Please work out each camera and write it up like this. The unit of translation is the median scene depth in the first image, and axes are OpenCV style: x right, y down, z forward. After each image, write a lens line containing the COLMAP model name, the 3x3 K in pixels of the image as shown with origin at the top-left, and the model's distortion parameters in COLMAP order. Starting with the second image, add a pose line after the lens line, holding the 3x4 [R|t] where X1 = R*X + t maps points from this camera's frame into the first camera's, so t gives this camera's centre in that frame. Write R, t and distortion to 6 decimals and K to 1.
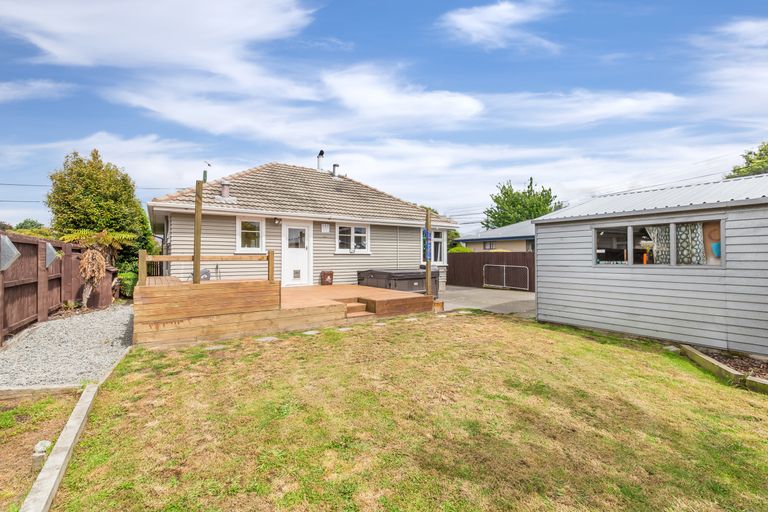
lens RADIAL K [[342.8, 0, 384.0], [0, 342.8, 256.0], [0, 0, 1]] dist [-0.000442, -0.000007]
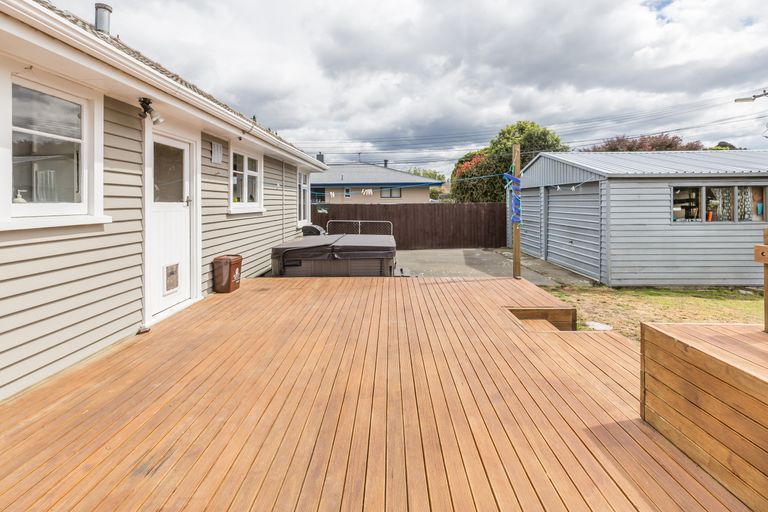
lens RADIAL K [[362.1, 0, 375.0], [0, 362.1, 201.3], [0, 0, 1]] dist [0.002251, 0.000271]
pose [[0.578625, -0.000625, 0.815594, -0.457994], [0.004383, 0.999988, -0.002343, -0.023210], [-0.815582, 0.004930, 0.578620, 0.653651]]
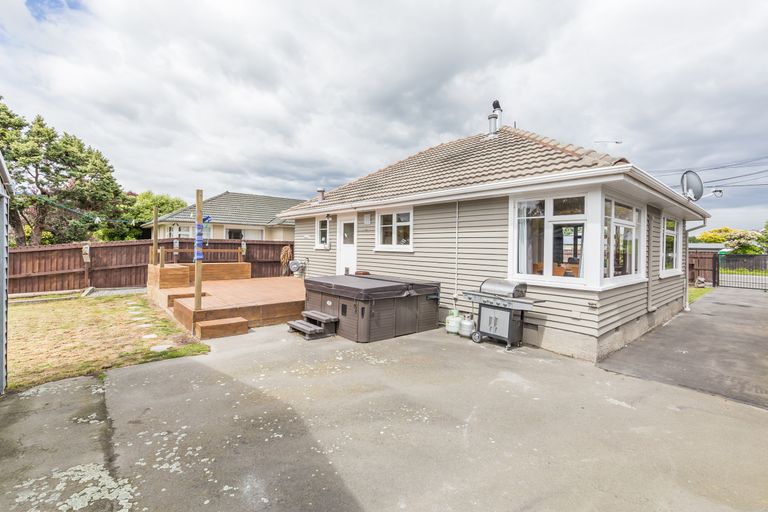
lens RADIAL K [[342.8, 0, 384.0], [0, 342.8, 256.0], [0, 0, 1]] dist [-0.000442, -0.000007]
pose [[0.147520, 0.032288, -0.988532, 0.699905], [-0.009623, 0.999467, 0.031210, -0.021596], [0.989012, 0.004908, 0.147752, 1.012588]]
